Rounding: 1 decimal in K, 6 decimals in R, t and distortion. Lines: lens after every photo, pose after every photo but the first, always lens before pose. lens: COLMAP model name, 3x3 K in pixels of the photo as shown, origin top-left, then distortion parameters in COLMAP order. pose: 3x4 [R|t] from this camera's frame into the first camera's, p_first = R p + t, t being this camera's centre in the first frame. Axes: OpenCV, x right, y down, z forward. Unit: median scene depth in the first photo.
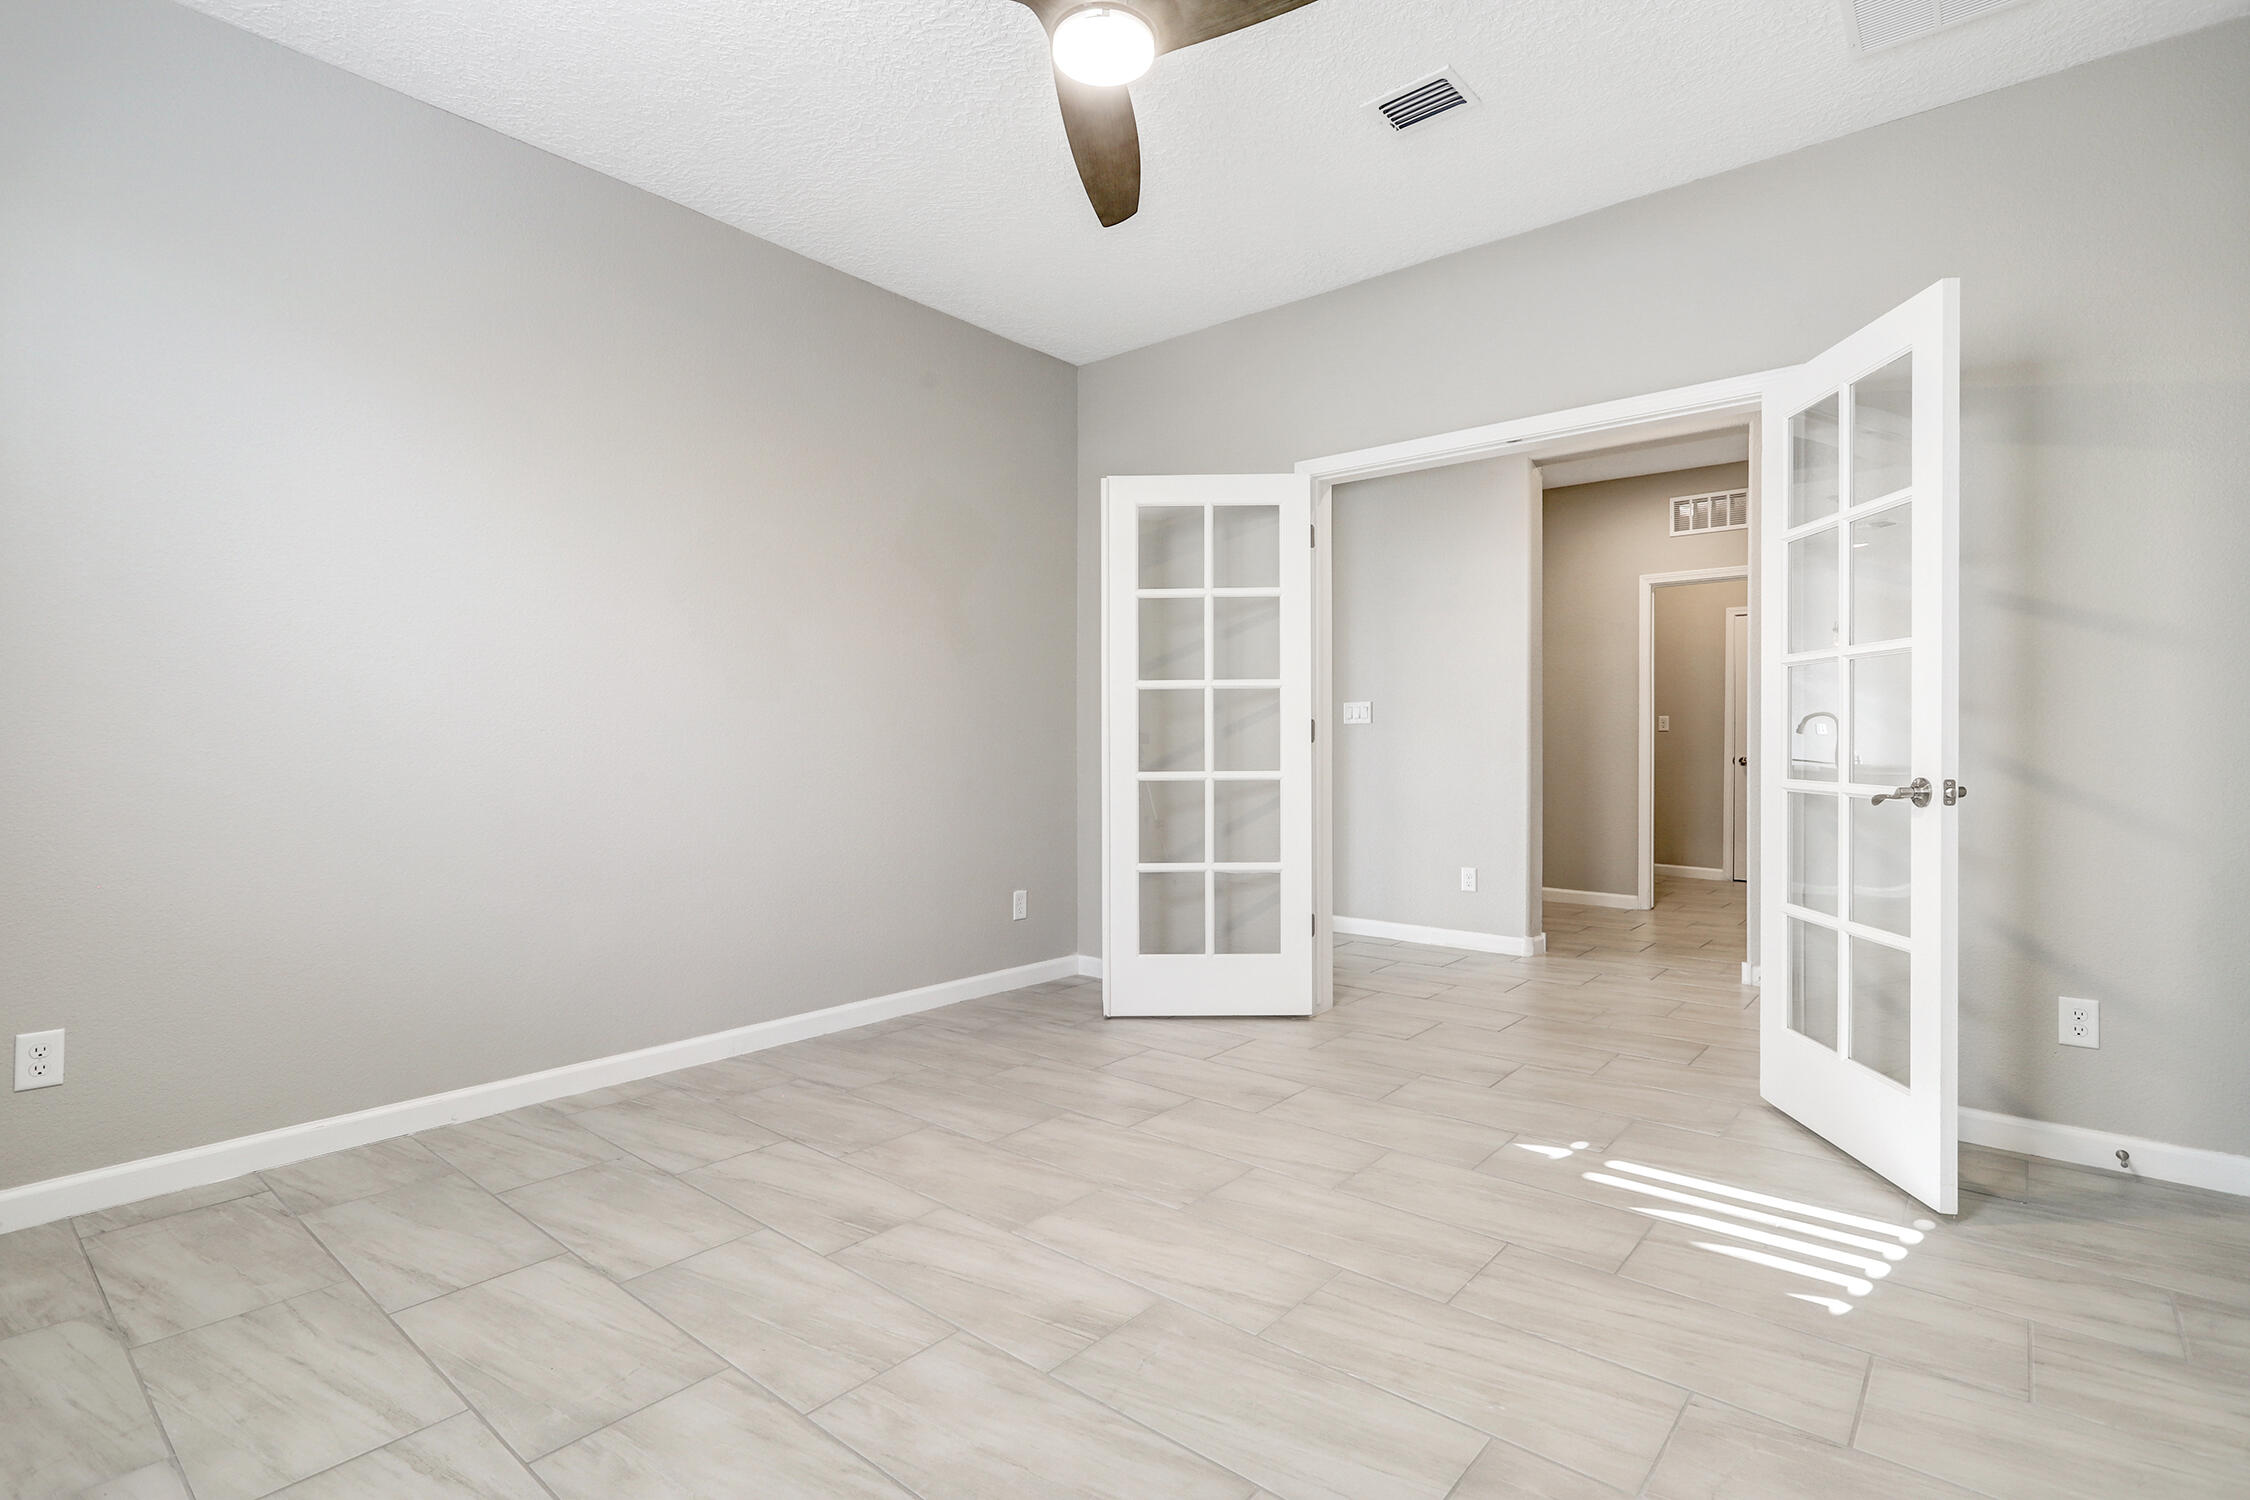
lens RADIAL K [[1066.4, 0, 1133.6], [0, 1066.4, 744.6], [0, 0, 1]] dist [-0.011272, 0.004895]
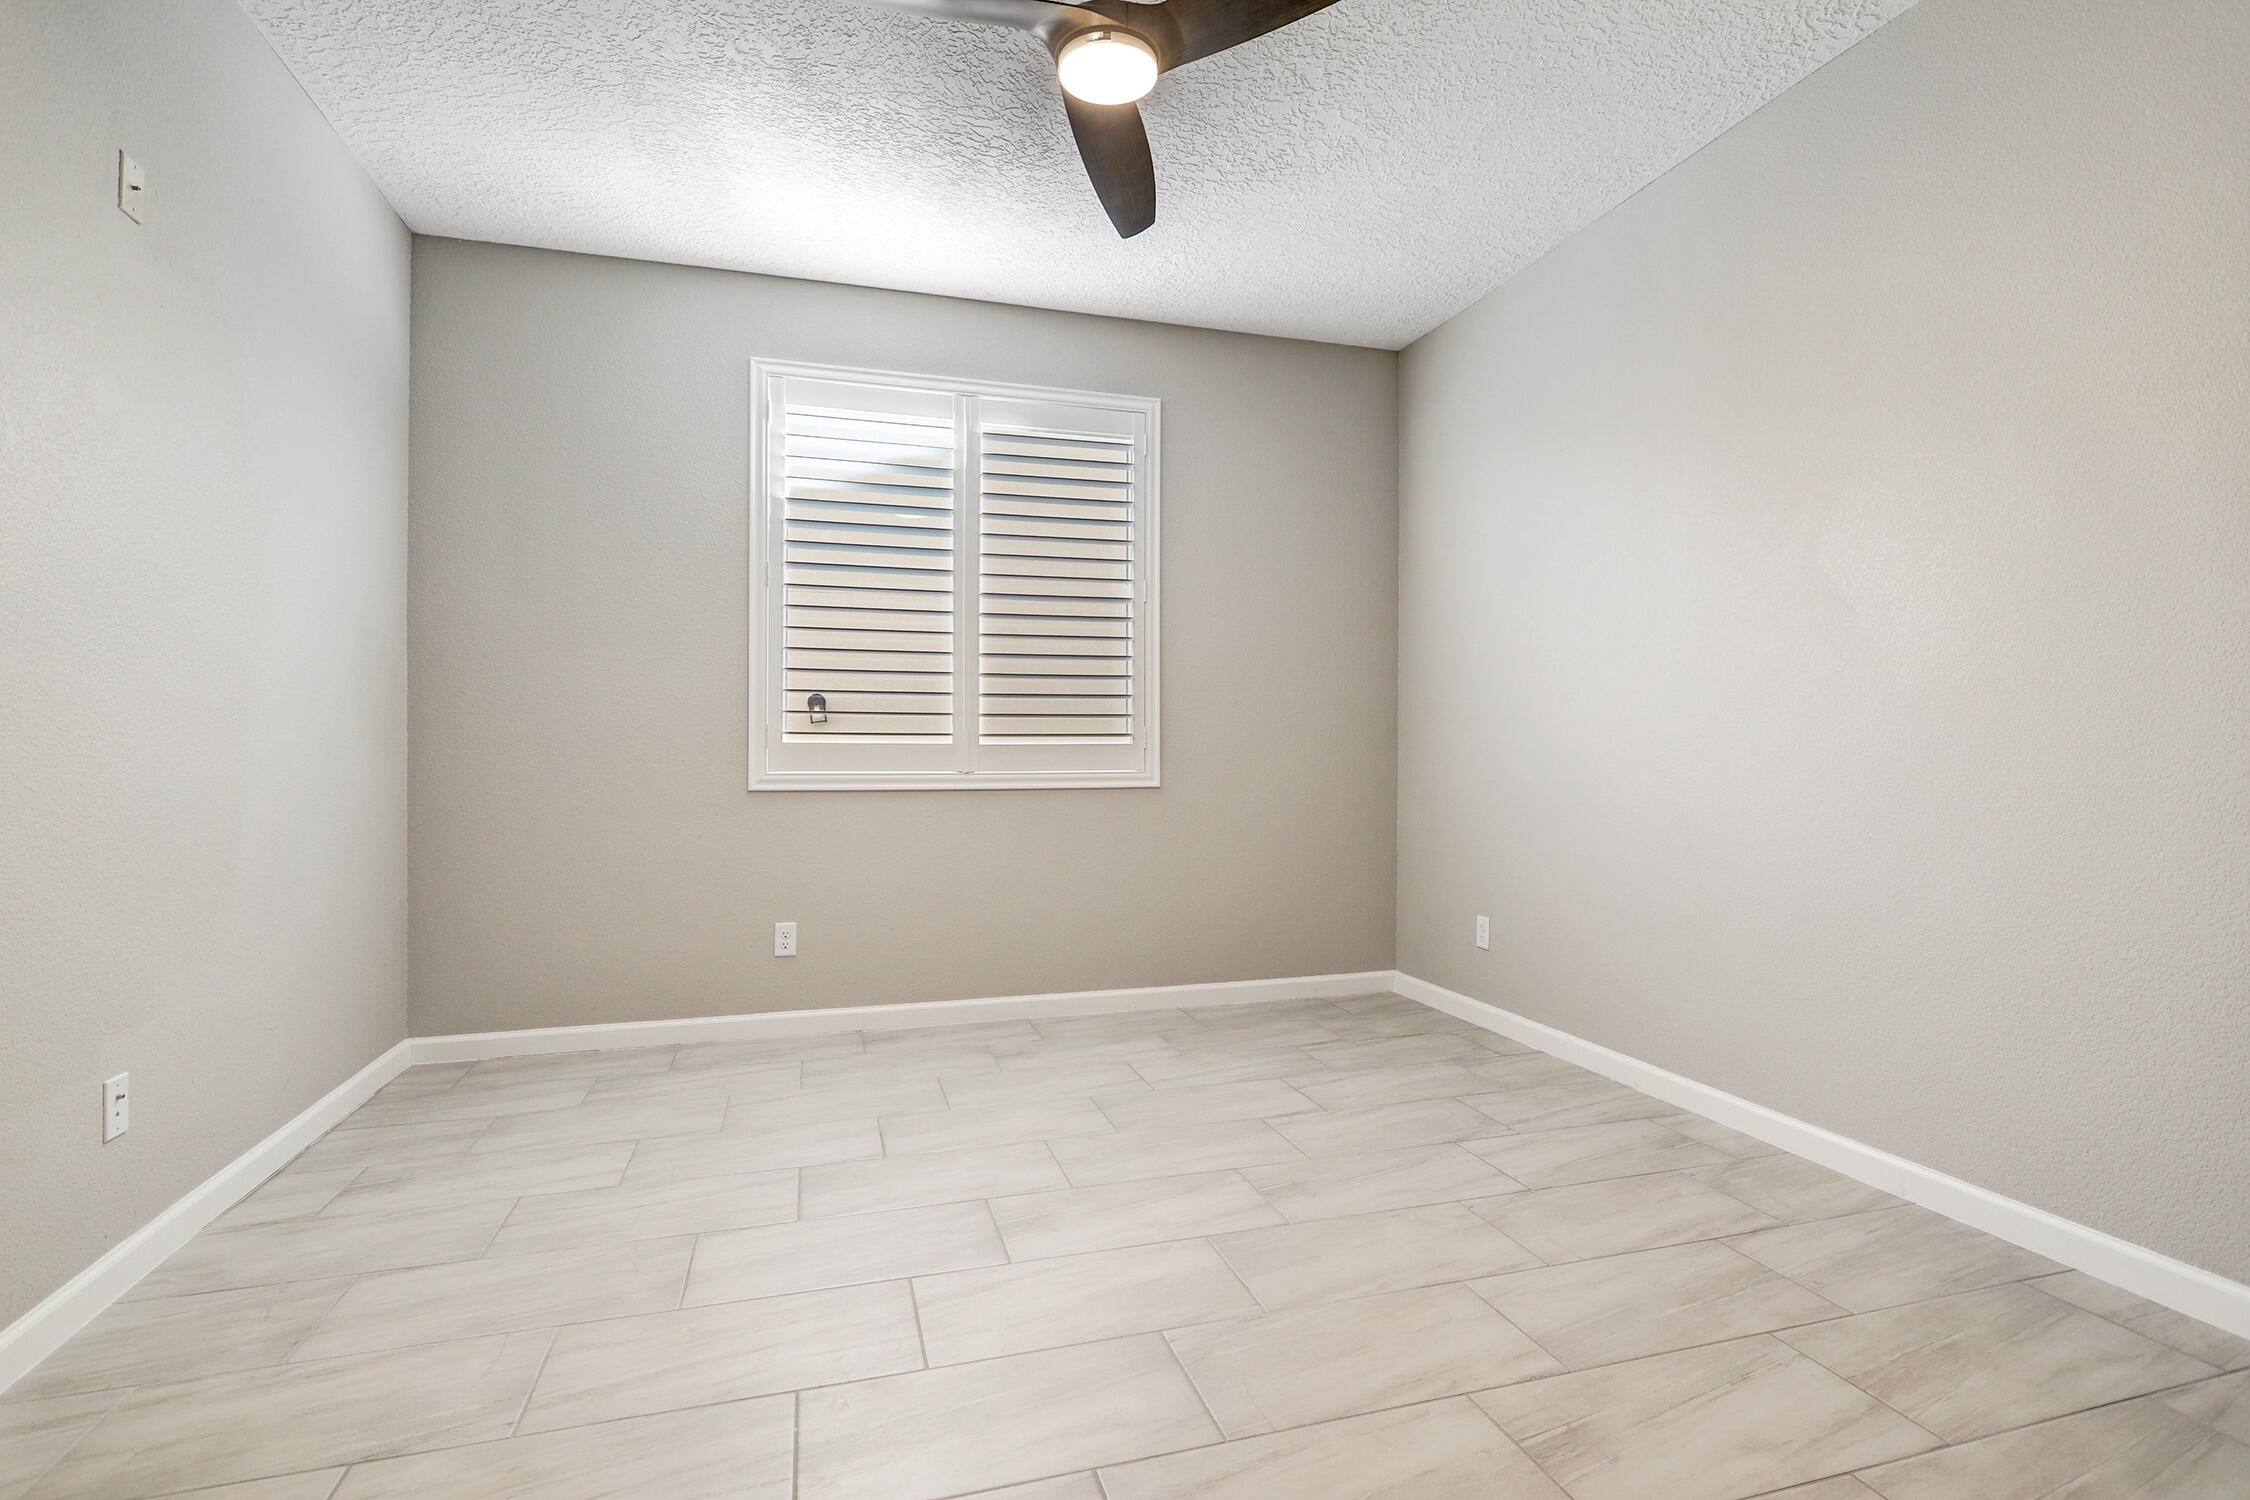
lens RADIAL K [[1066.4, 0, 1135.3], [0, 1066.4, 755.2], [0, 0, 1]] dist [-0.011272, 0.004895]
pose [[-0.555826, 0.000295, -0.831299, 0.674226], [-0.000384, 1.000000, 0.000612, 0.000209], [0.831299, 0.000659, -0.555826, 1.335649]]
